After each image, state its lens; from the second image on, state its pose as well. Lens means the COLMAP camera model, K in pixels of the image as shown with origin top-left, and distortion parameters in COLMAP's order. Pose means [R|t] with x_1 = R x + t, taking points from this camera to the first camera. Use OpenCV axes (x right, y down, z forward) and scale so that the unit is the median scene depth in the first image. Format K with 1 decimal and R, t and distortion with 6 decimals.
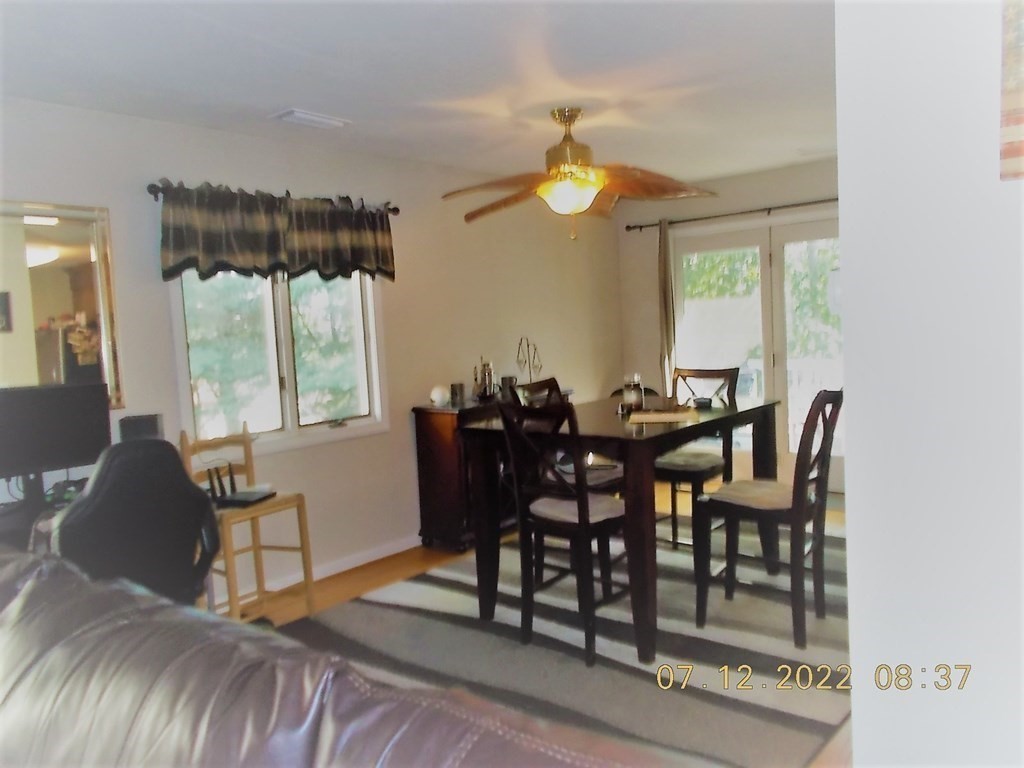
lens RADIAL K [[792.1, 0, 512.0], [0, 792.1, 384.0], [0, 0, 1]] dist [0.000547, -0.002812]
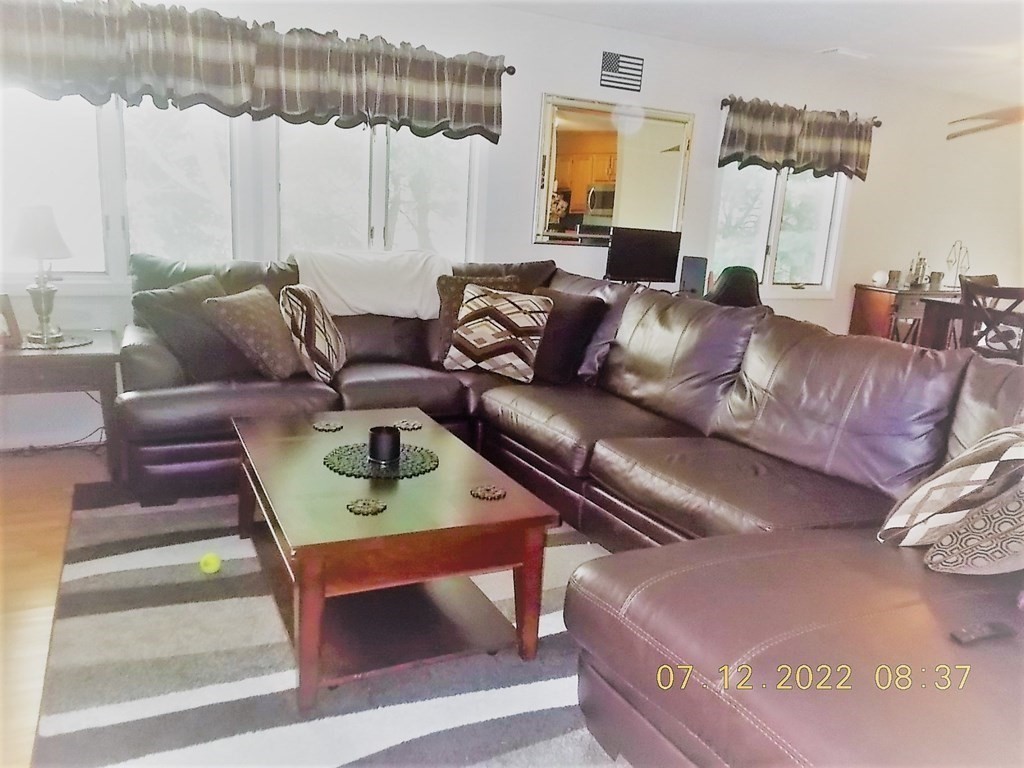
lens RADIAL K [[792.1, 0, 512.0], [0, 792.1, 384.0], [0, 0, 1]] dist [0.000547, -0.002812]
pose [[0.910939, 0.190565, -0.365890, -0.153612], [-0.139093, 0.976859, 0.162481, 0.065441], [0.388386, -0.097117, 0.916365, -0.453231]]
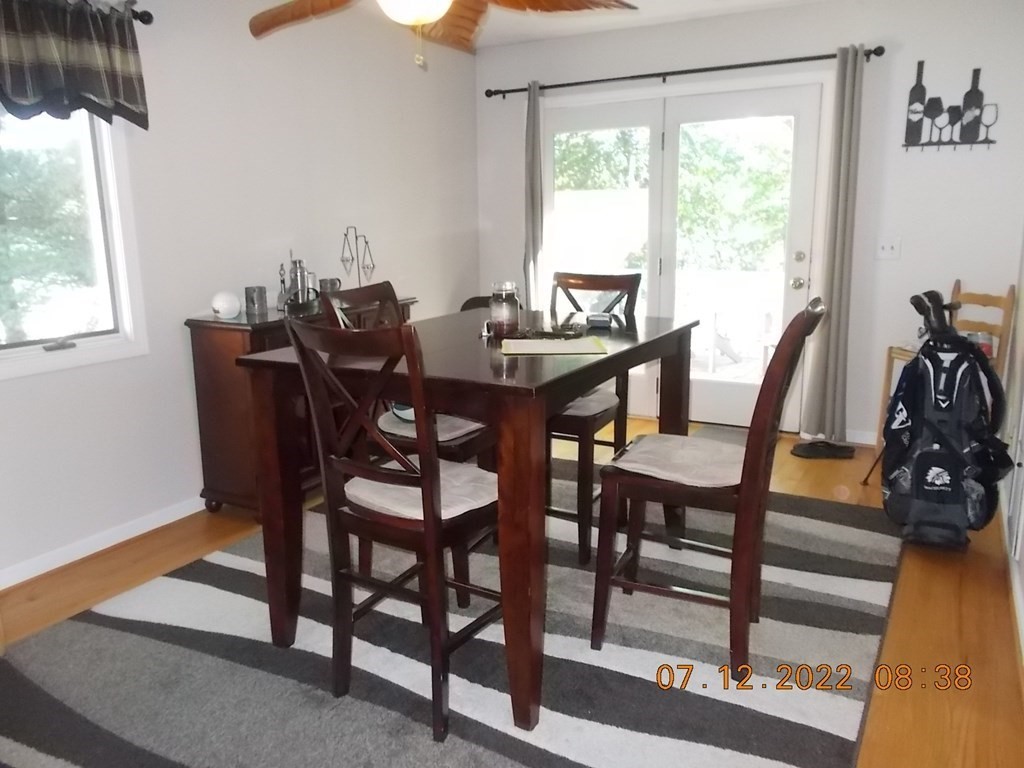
lens RADIAL K [[792.1, 0, 512.0], [0, 792.1, 384.0], [0, 0, 1]] dist [0.000547, -0.002812]
pose [[0.980466, -0.000192, 0.196690, 0.022791], [-0.023045, 0.993000, 0.115846, -0.001940], [-0.195335, -0.118116, 0.973598, 0.299579]]
